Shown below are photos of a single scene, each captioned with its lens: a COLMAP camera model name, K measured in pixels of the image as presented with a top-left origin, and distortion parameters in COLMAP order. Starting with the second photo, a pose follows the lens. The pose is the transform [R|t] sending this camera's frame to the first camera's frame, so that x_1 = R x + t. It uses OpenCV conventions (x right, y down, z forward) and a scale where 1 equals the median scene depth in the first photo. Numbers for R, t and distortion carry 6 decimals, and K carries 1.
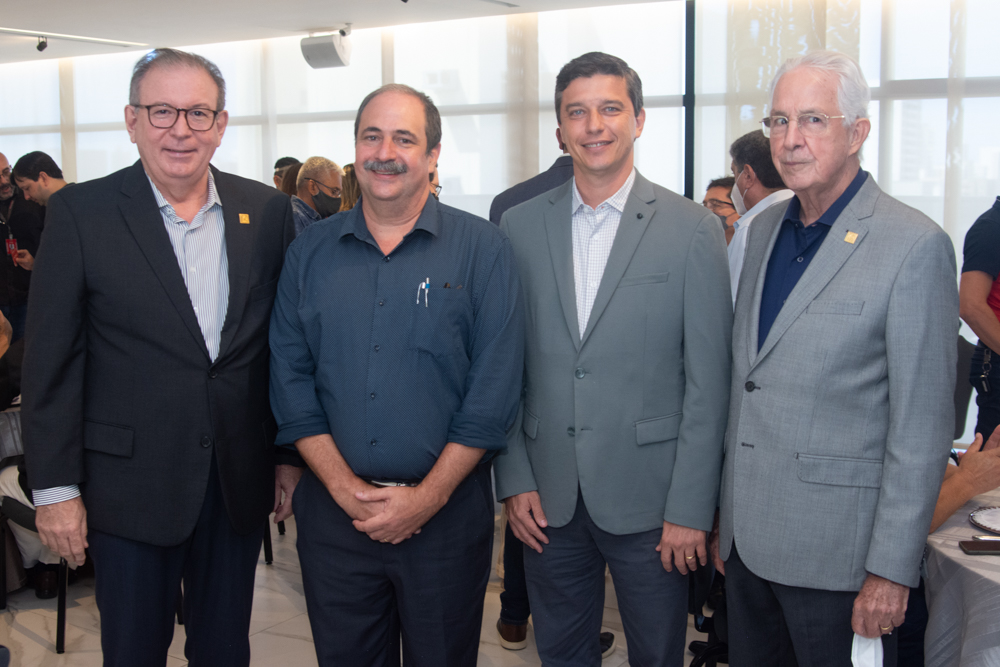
lens RADIAL K [[1211.7, 0, 500.0], [0, 1211.7, 333.5], [0, 0, 1]] dist [-0.114205, 0.107847]
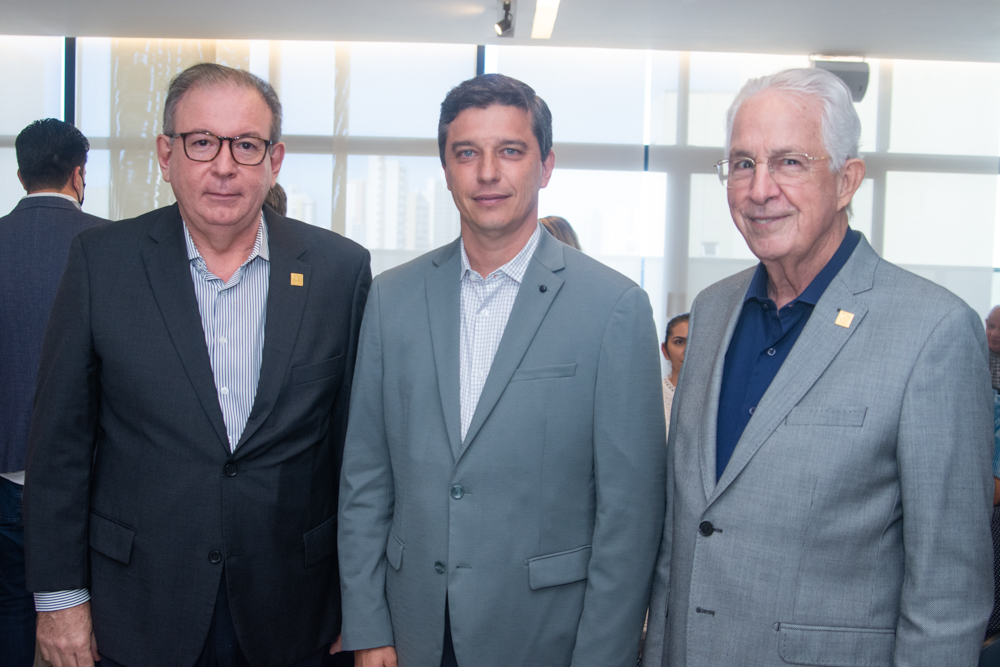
lens RADIAL K [[1211.7, 0, 500.0], [0, 1211.7, 333.5], [0, 0, 1]] dist [-0.114205, 0.107847]
pose [[0.994117, 0.007753, 0.108031, 0.006551], [0.003958, 0.994168, -0.107774, 0.005523], [-0.108236, 0.107567, 0.988289, 0.299447]]
